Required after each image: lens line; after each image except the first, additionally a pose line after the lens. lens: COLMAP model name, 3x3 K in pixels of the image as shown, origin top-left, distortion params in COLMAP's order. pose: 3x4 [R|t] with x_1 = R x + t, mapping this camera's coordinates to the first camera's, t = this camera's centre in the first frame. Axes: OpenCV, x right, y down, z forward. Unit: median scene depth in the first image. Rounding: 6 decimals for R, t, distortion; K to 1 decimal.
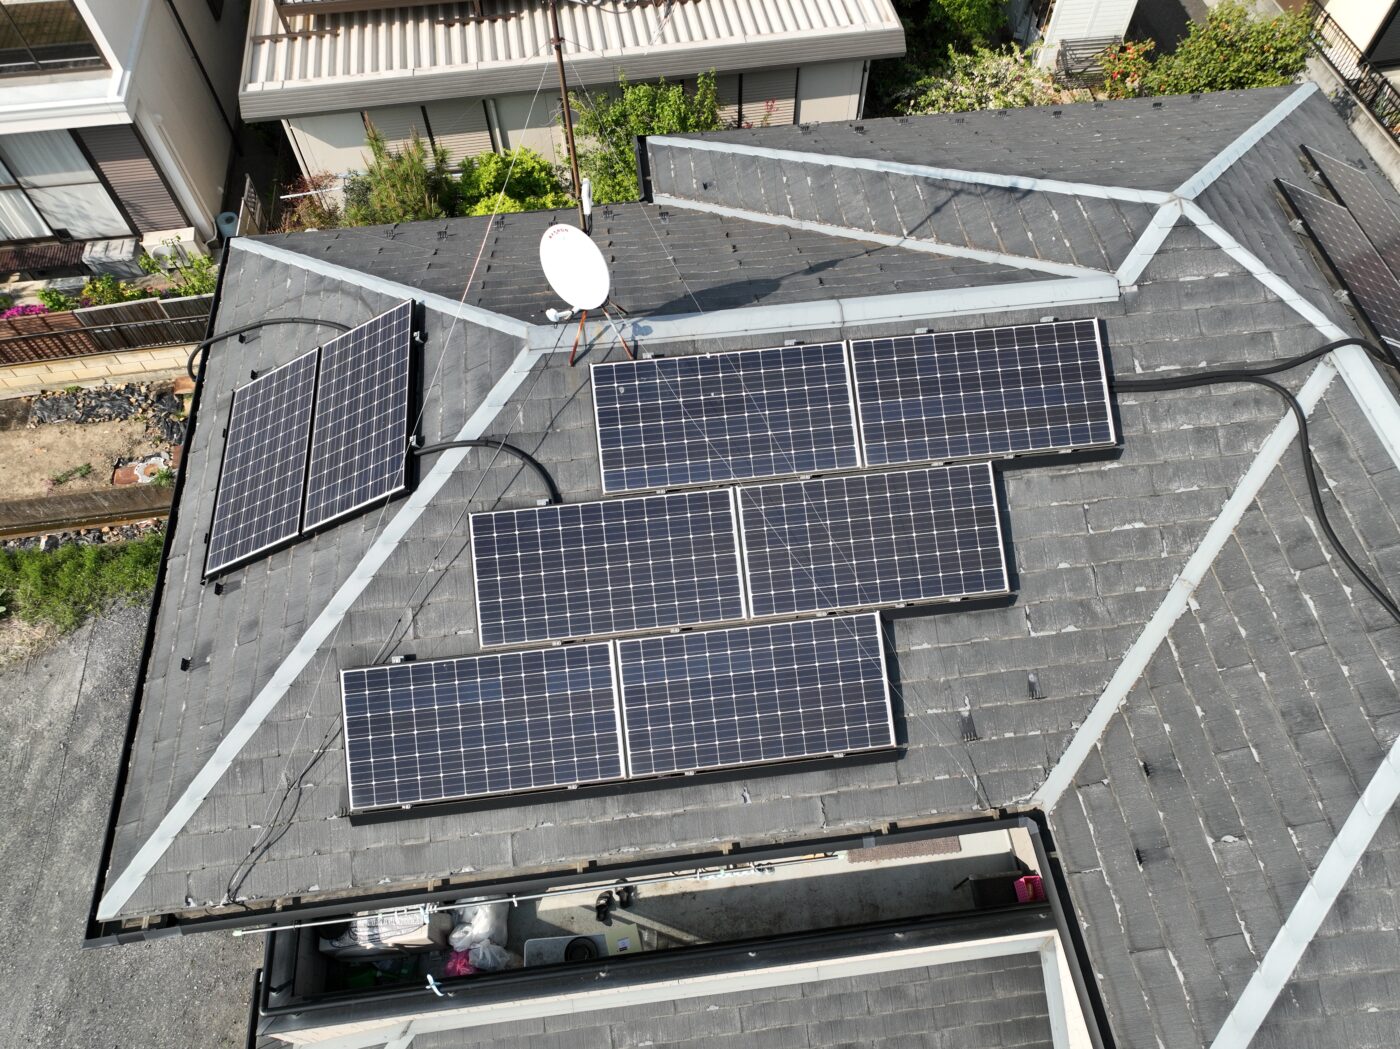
lens RADIAL K [[993.4, 0, 704.5], [0, 993.4, 523.3], [0, 0, 1]] dist [0.004105, 0.011180]
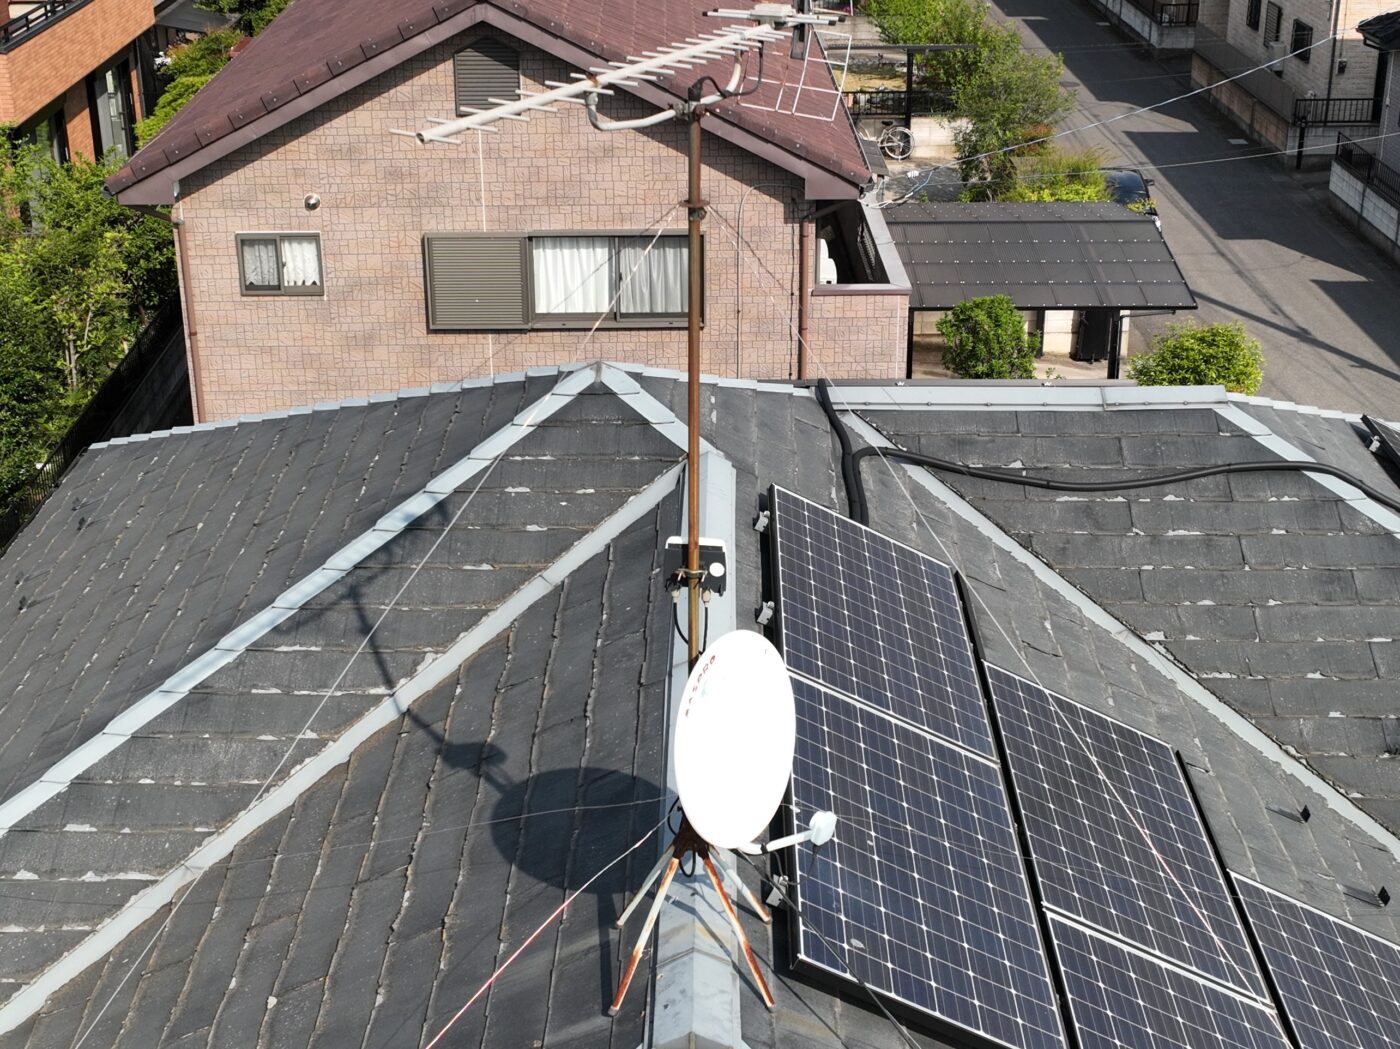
lens RADIAL K [[2052.8, 0, 708.5], [0, 2052.8, 525.0], [0, 0, 1]] dist [-0.008064, 0.000000]
pose [[0.126116, -0.385331, 0.914120, -0.752337], [0.839471, 0.532437, 0.108622, -0.343964], [-0.528566, 0.753678, 0.390623, 0.503289]]
